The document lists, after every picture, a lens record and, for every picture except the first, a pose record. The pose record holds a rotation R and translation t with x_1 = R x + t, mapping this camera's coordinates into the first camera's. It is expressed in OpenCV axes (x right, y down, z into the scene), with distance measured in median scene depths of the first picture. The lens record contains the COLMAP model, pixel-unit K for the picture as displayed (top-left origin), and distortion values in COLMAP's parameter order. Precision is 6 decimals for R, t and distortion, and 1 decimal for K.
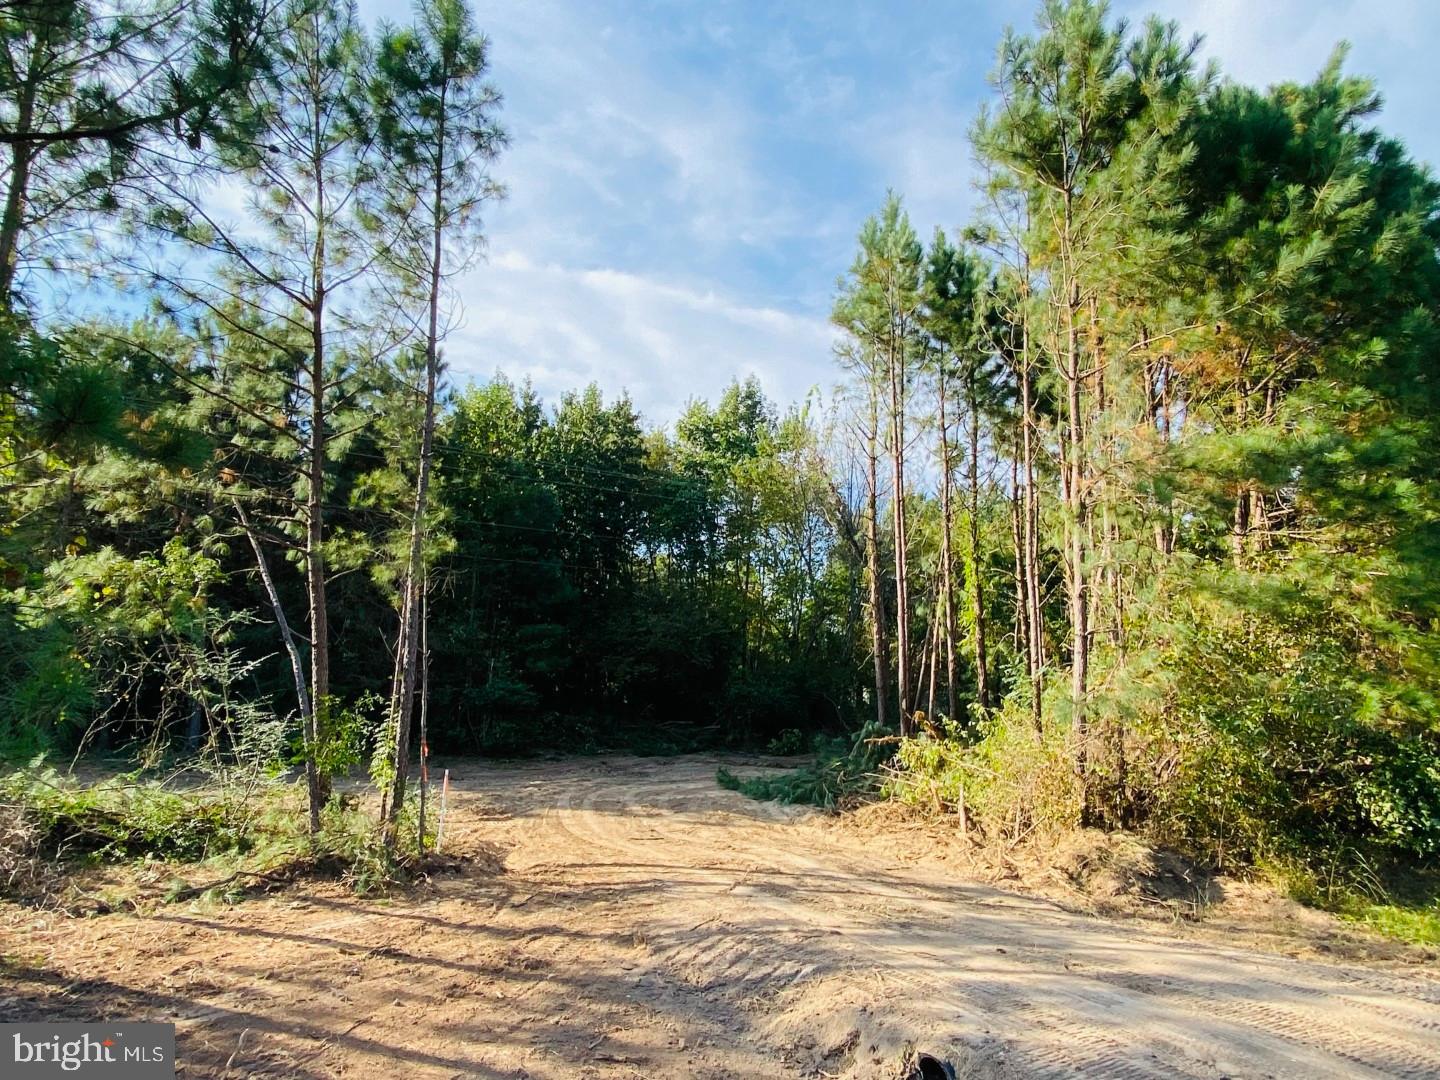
lens RADIAL K [[955.7, 0, 720.0], [0, 955.7, 540.0], [0, 0, 1]] dist [0.046208, -0.045076]
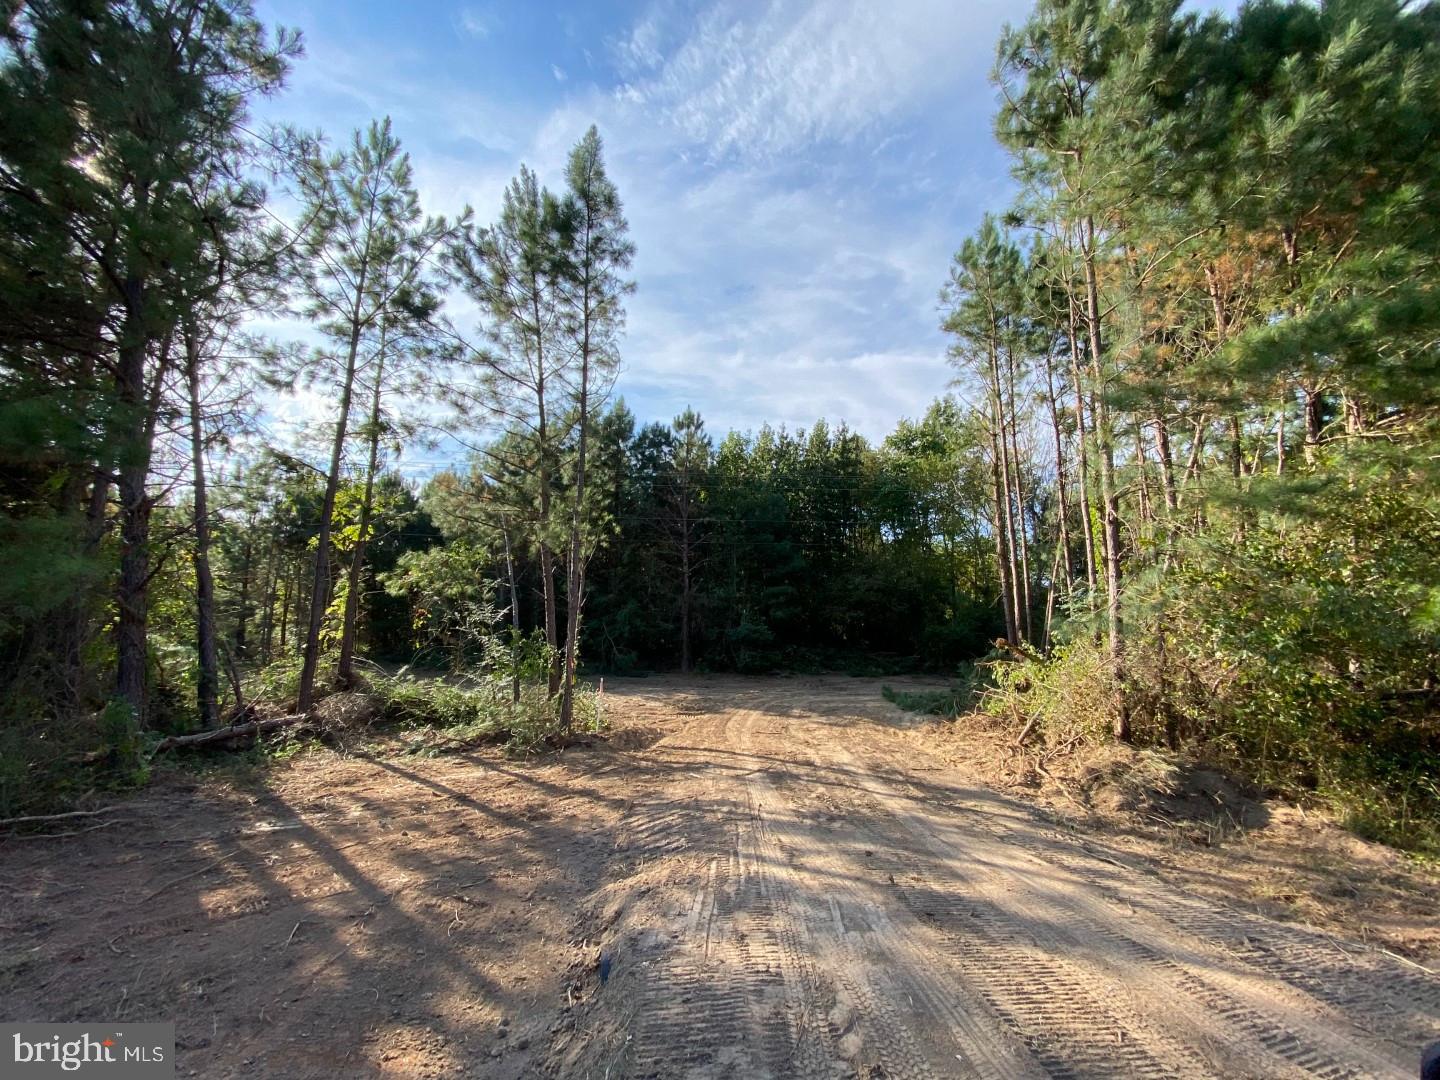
lens RADIAL K [[618.3, 0, 715.0], [0, 618.3, 545.3], [0, 0, 1]] dist [0.031848, -0.028898]
pose [[0.897172, -0.080828, -0.434223, 0.320275], [0.083831, 0.996405, -0.012267, 0.063644], [0.433653, -0.025395, 0.900722, 0.230867]]
